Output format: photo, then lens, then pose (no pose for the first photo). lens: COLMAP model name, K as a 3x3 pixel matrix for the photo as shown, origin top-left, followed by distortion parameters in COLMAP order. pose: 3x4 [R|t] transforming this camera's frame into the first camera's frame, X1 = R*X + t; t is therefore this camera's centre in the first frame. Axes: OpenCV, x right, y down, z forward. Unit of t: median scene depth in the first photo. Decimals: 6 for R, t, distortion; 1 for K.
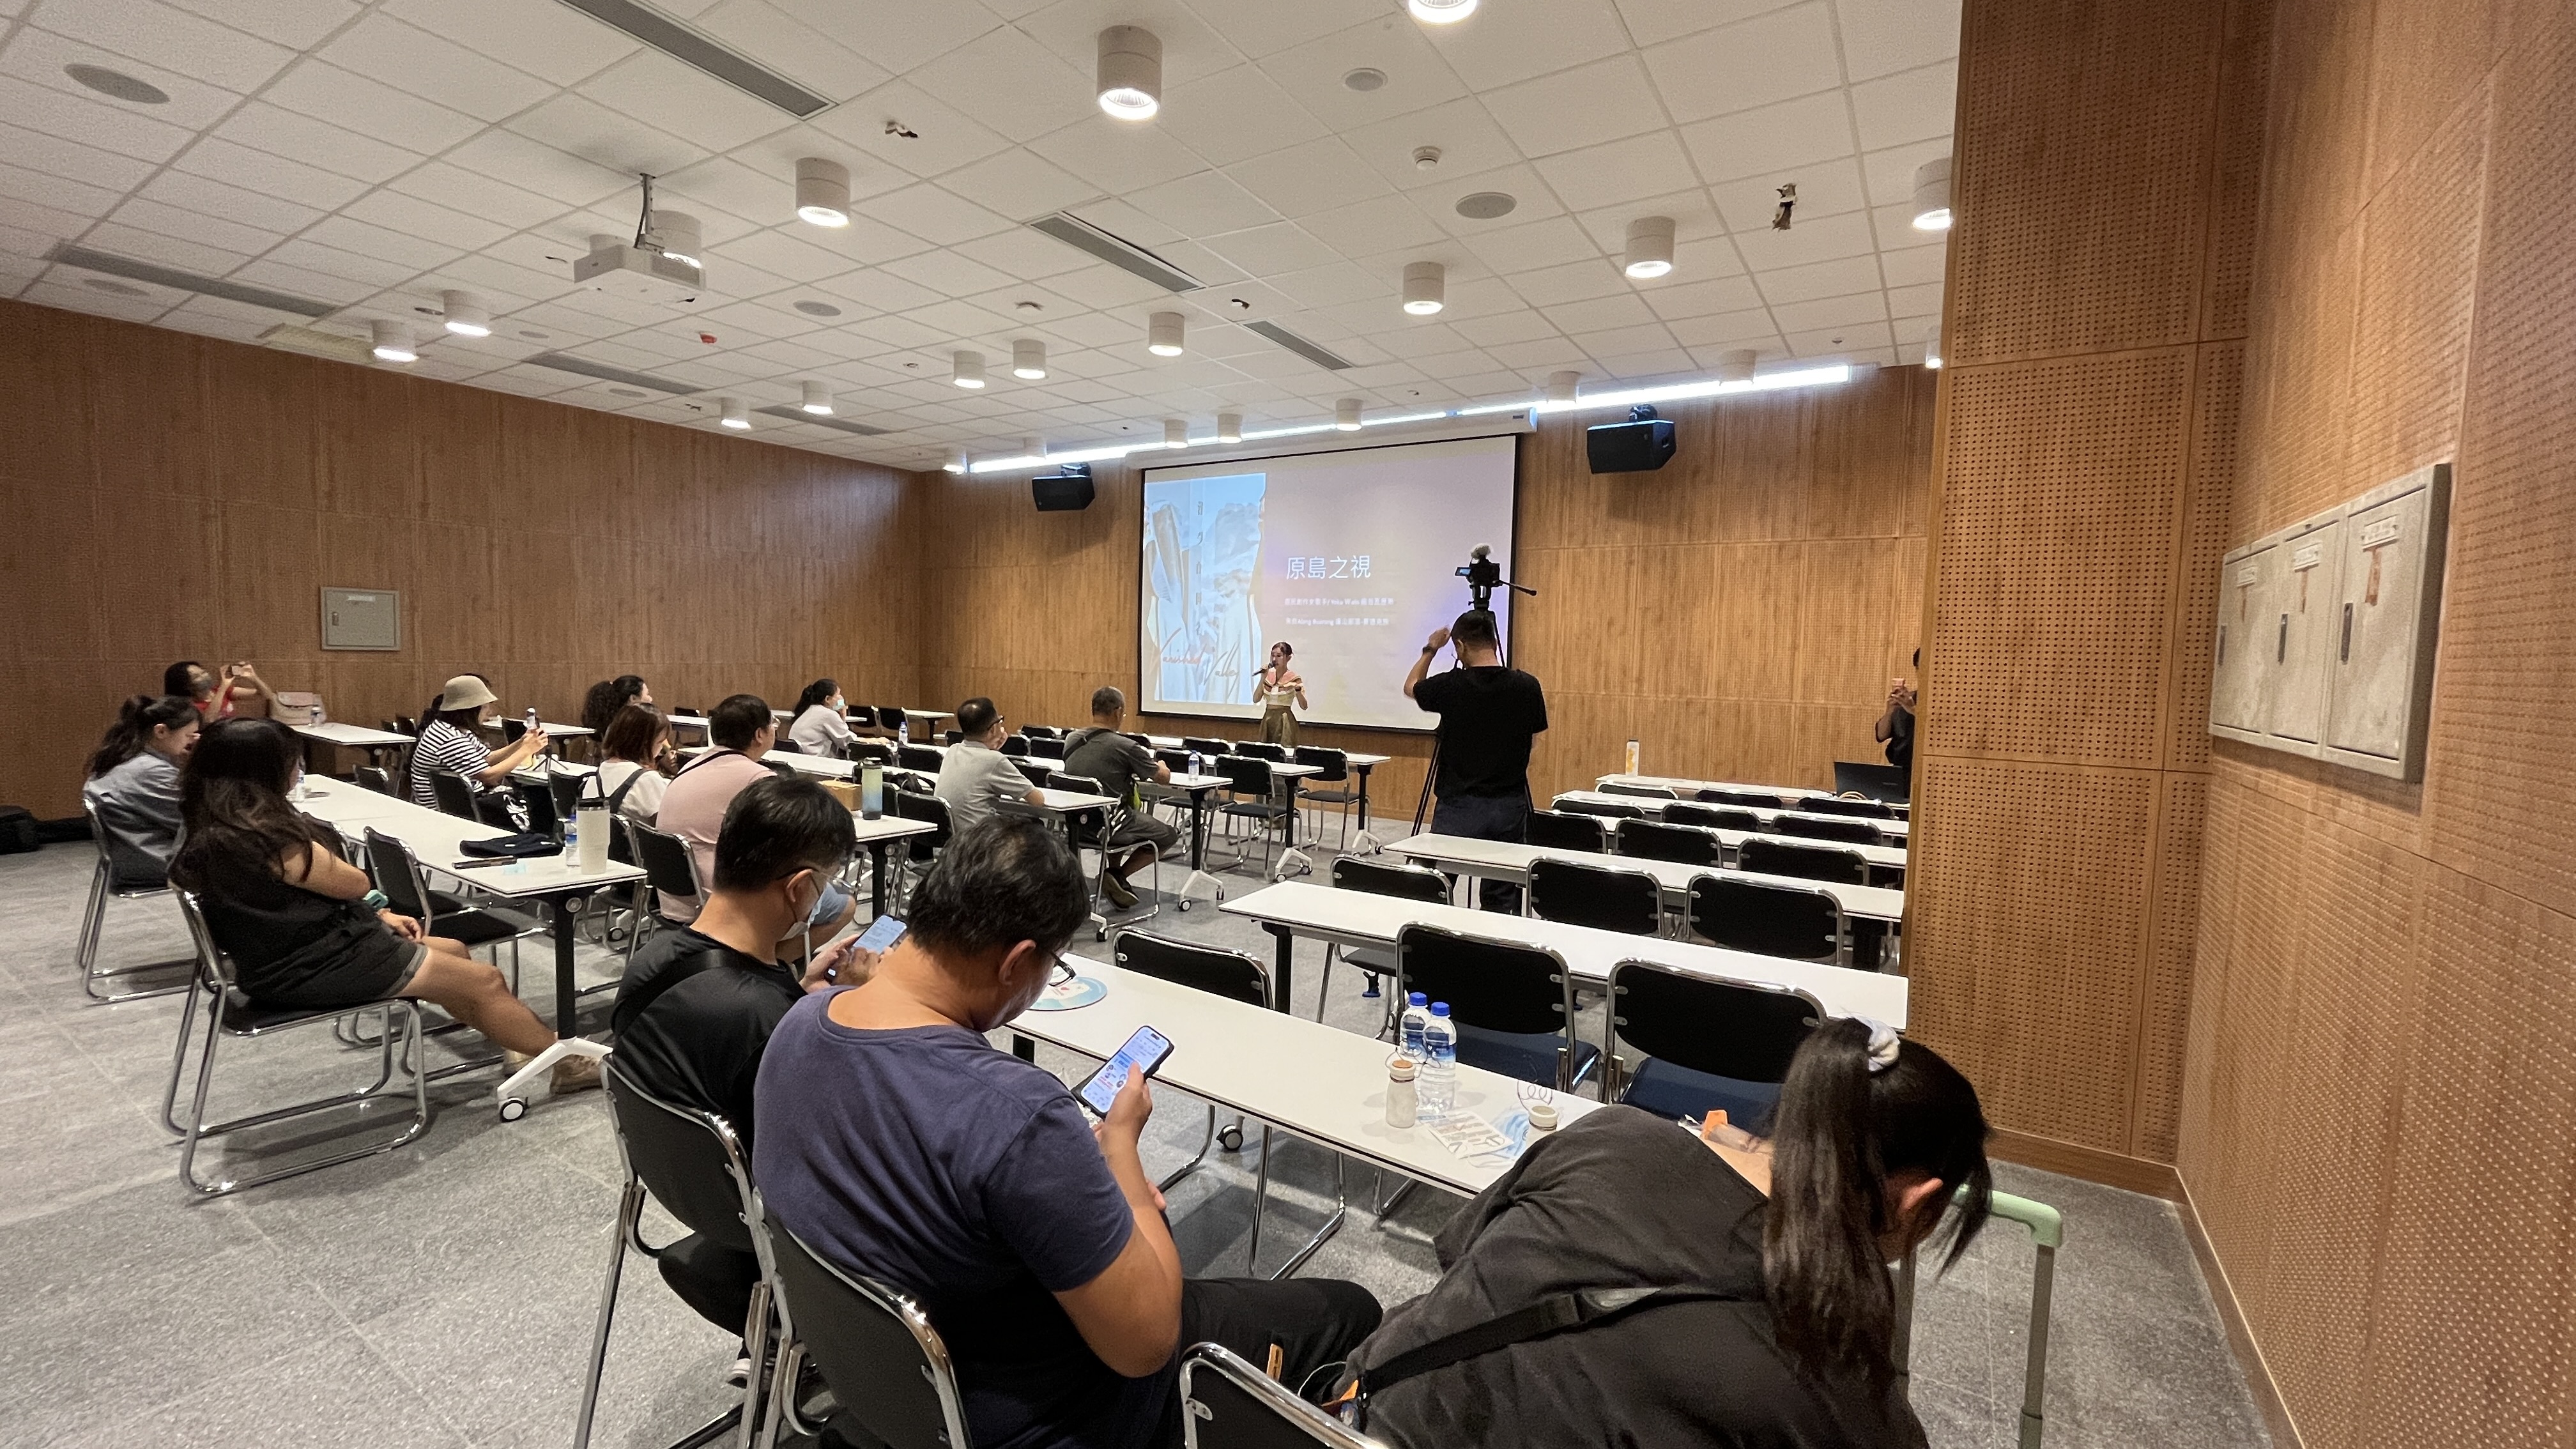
lens RADIAL K [[1045.2, 0, 1284.1], [0, 1045.2, 722.2], [0, 0, 1]] dist [-0.002339, 0.000146]
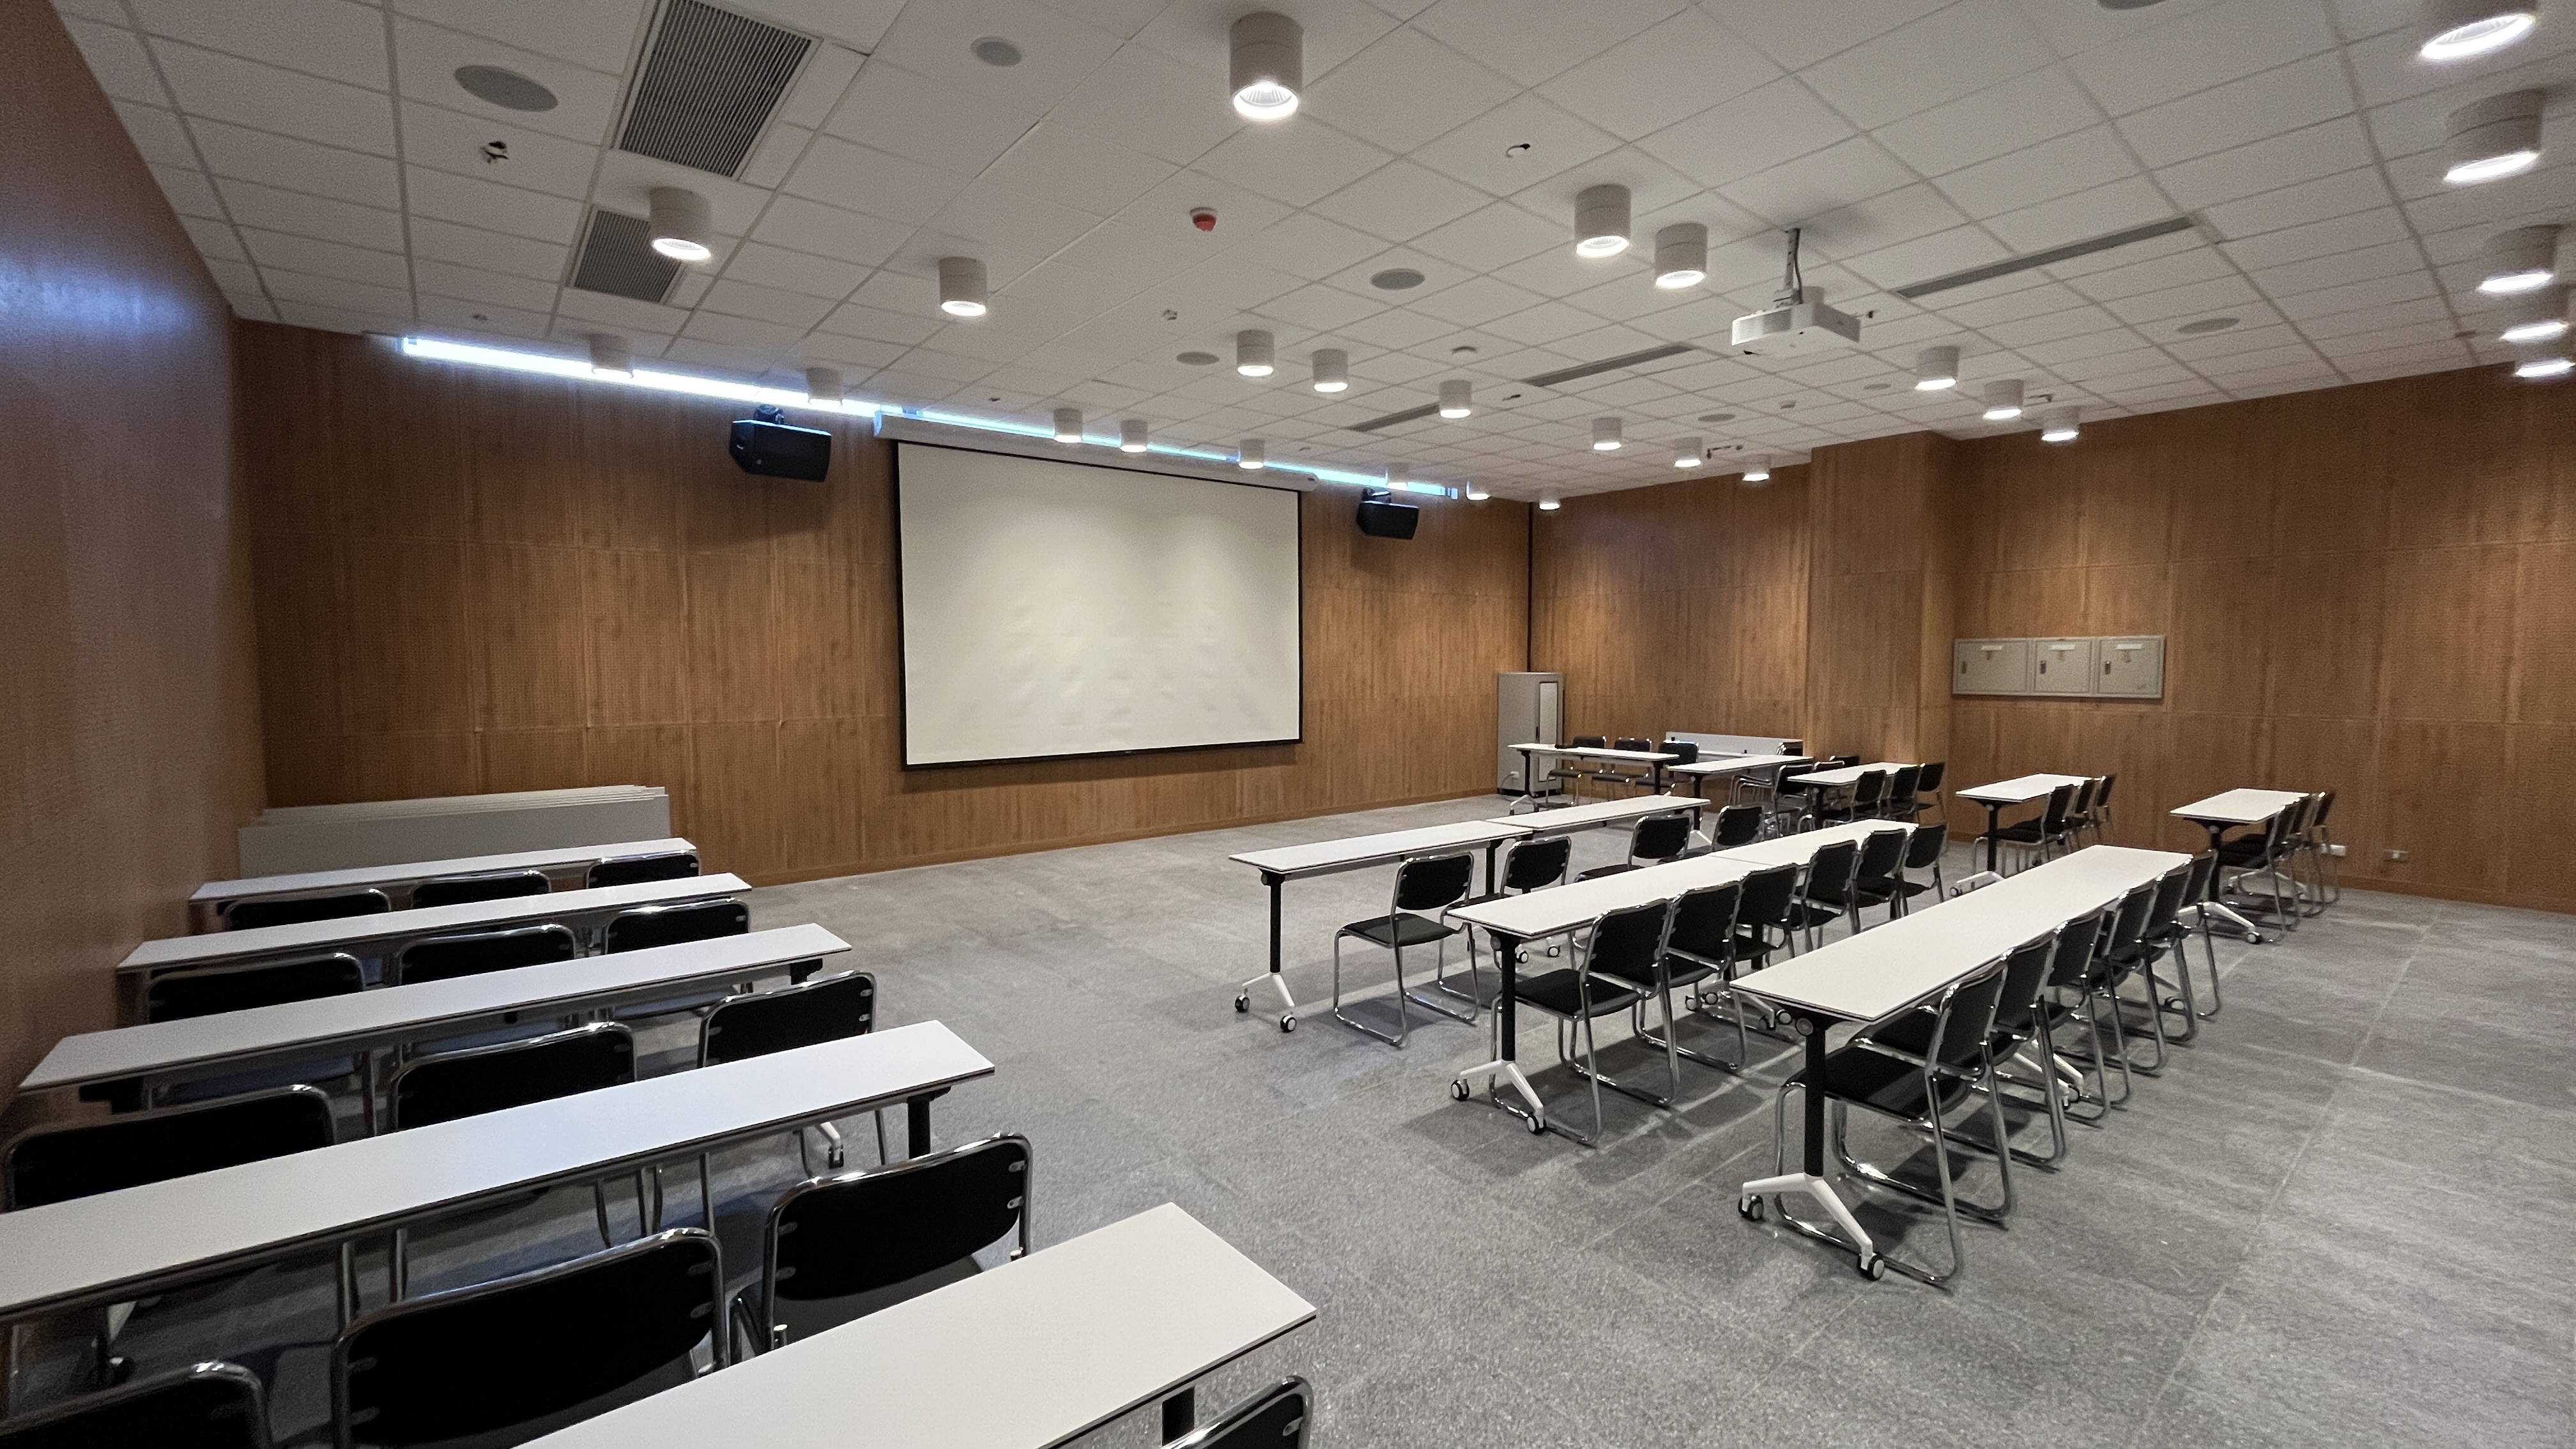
lens RADIAL K [[1045.2, 0, 1279.6], [0, 1045.2, 721.5], [0, 0, 1]] dist [-0.002339, 0.000146]
pose [[0.321857, -0.085767, 0.942895, -1.541303], [0.074582, 0.995091, 0.065056, -0.144903], [-0.943846, 0.049384, 0.326674, 1.028989]]
